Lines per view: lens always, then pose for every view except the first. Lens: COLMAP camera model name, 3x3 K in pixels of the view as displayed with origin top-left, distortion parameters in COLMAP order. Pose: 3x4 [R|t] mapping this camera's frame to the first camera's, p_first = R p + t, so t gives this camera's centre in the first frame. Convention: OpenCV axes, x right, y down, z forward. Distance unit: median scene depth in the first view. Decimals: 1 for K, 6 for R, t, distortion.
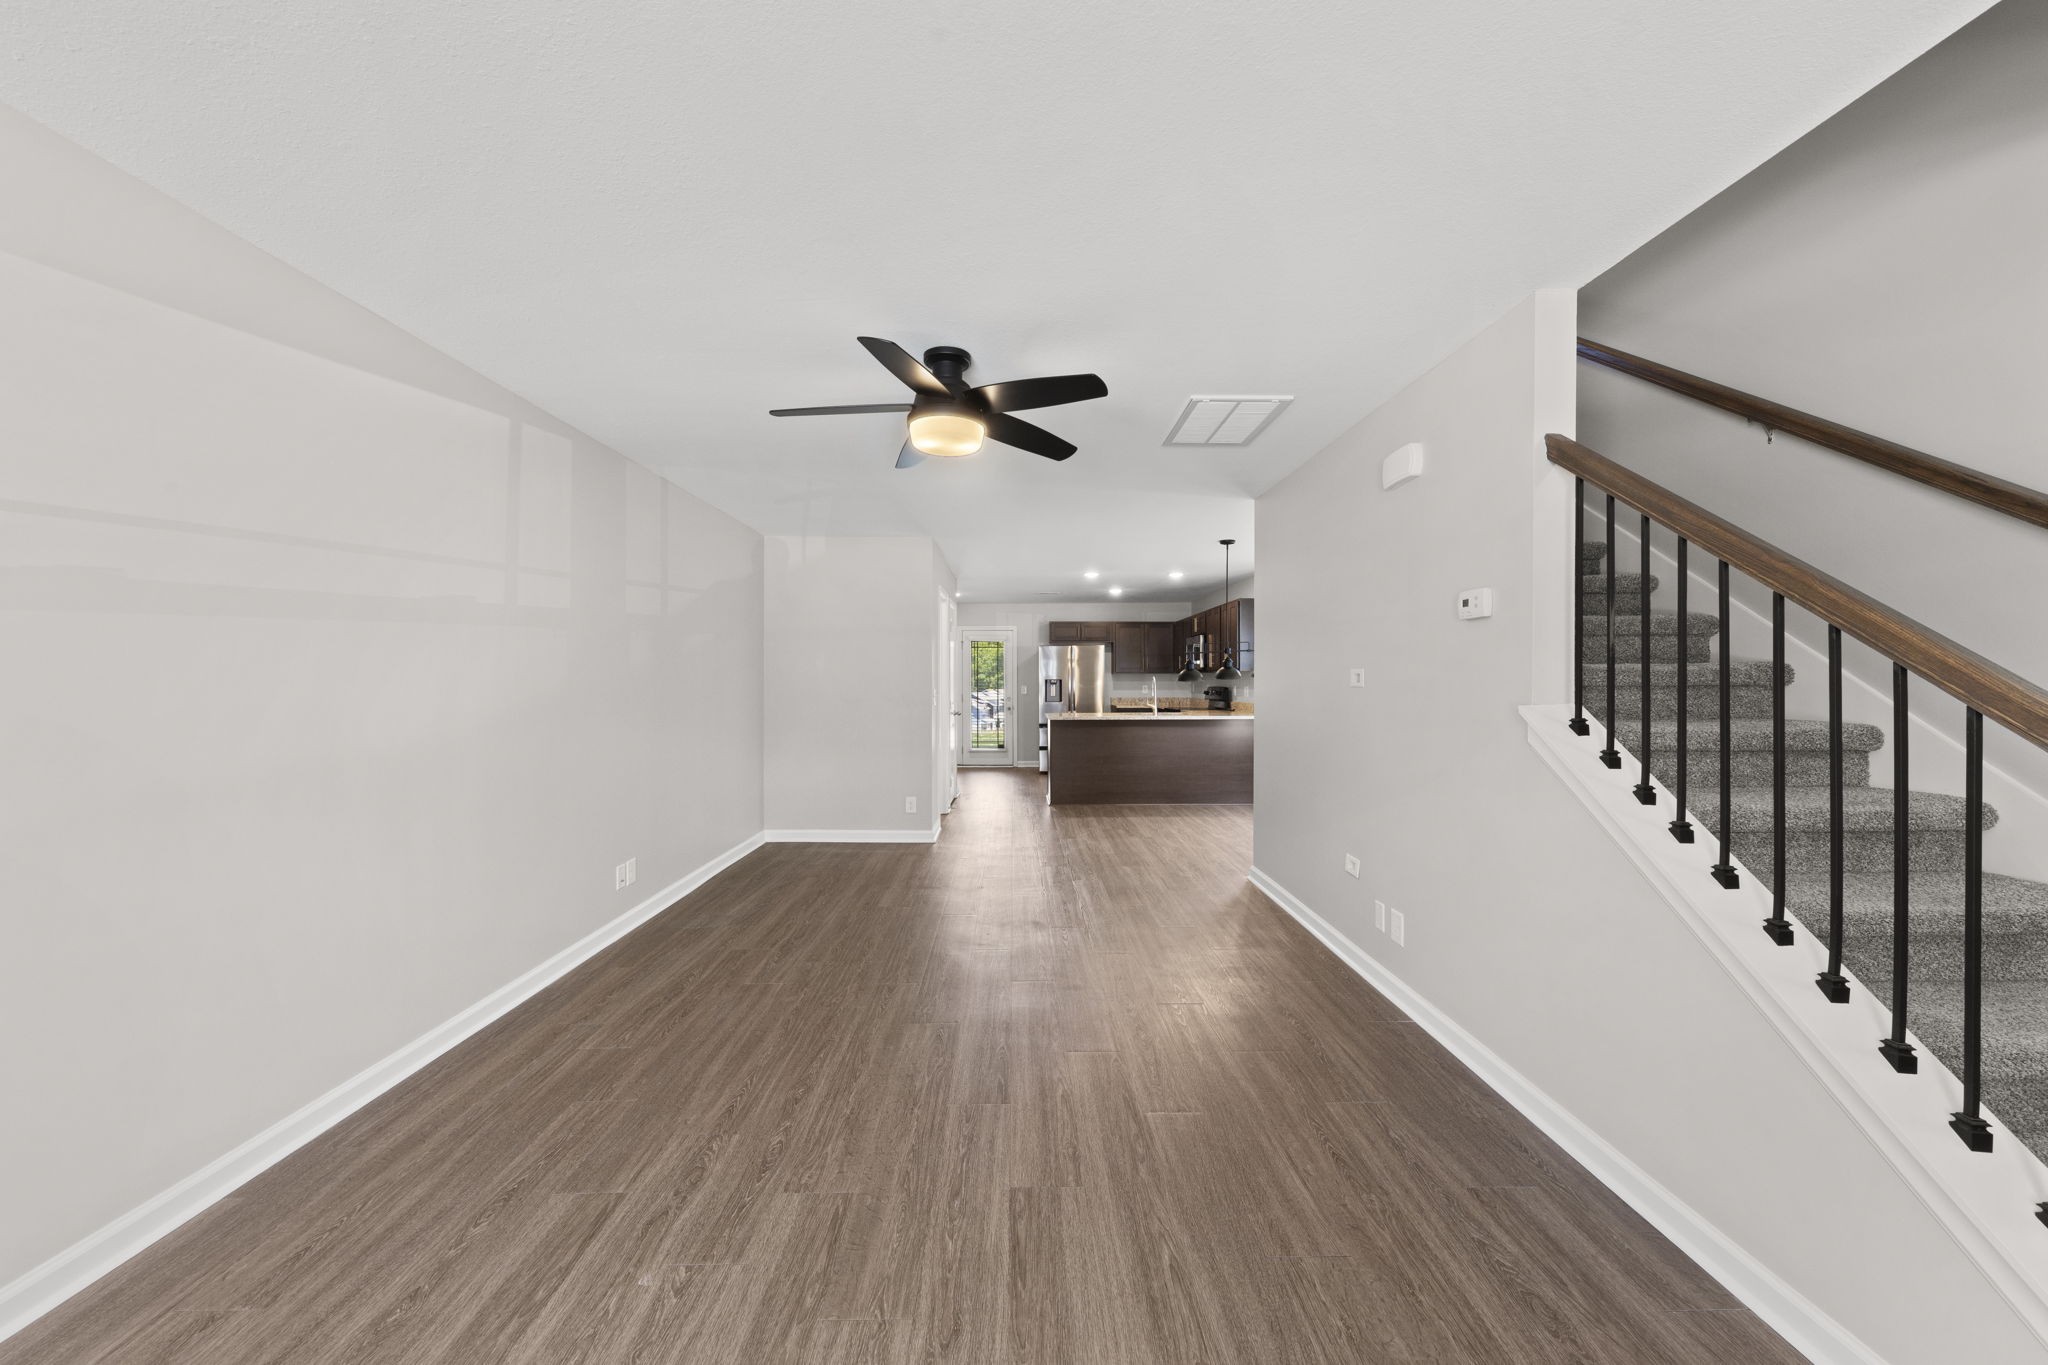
lens RADIAL K [[709.7, 0, 1028.1], [0, 709.7, 679.3], [0, 0, 1]] dist [0.004512, -0.001537]
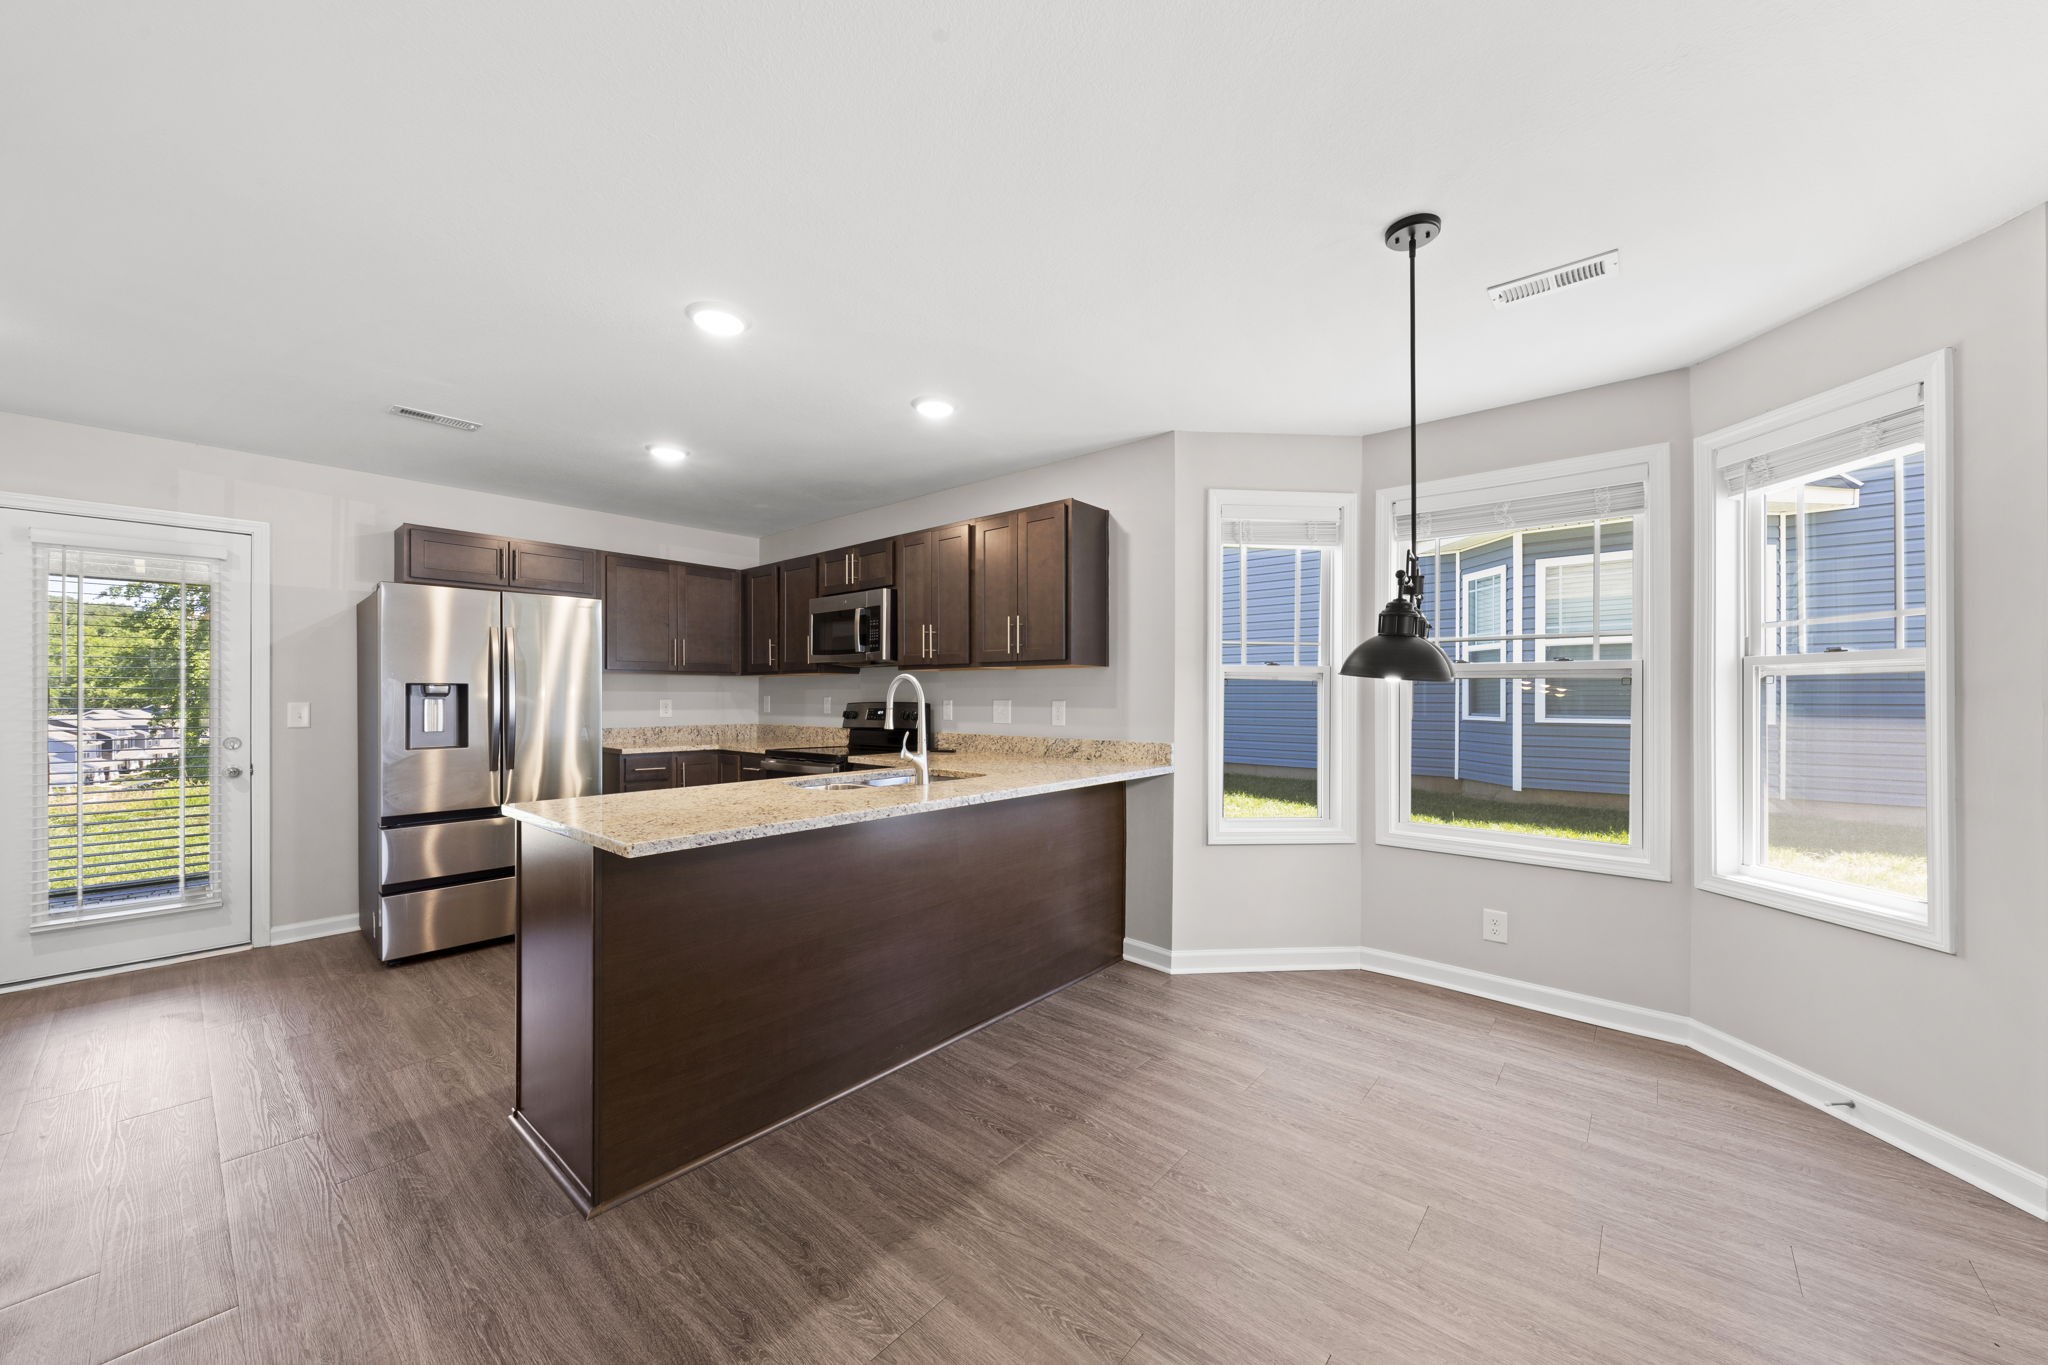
lens RADIAL K [[732.2, 0, 1026.5], [0, 732.2, 696.4], [0, 0, 1]] dist [0.004698, -0.000999]
pose [[0.664173, 0.002167, 0.747576, -0.159854], [-0.002718, 0.999996, -0.000484, 0.023373], [-0.747574, -0.001710, 0.664177, 2.161609]]
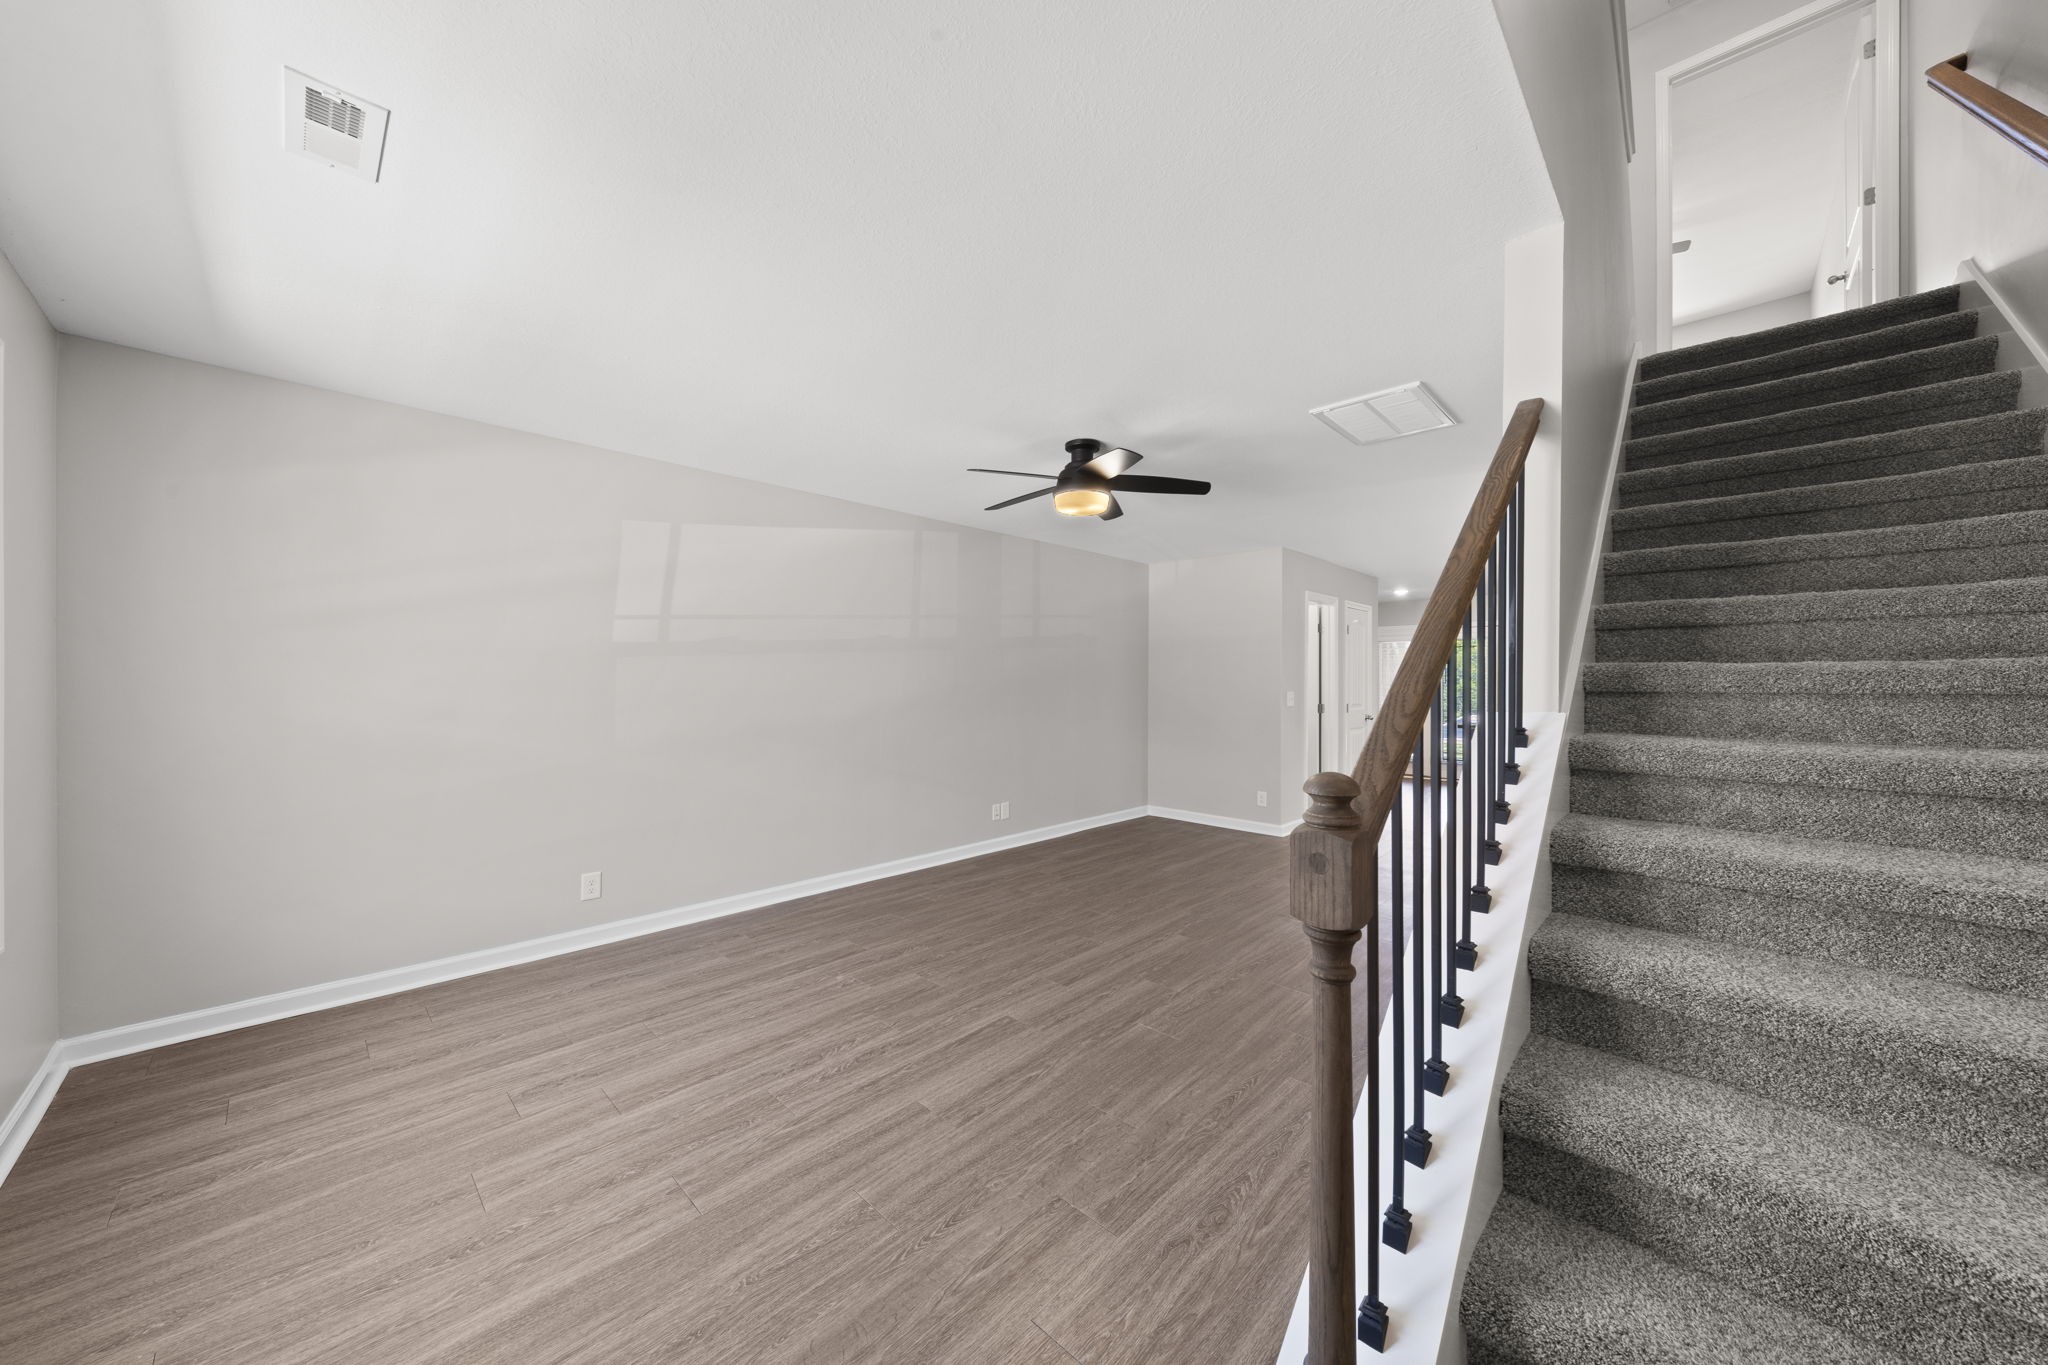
lens RADIAL K [[709.7, 0, 1024.2], [0, 709.7, 679.9], [0, 0, 1]] dist [0.004512, -0.001537]
pose [[0.707359, 0.001021, -0.706853, 0.779099], [-0.004070, 0.999988, -0.002628, 0.000867], [0.706842, 0.004736, 0.707355, -0.037857]]
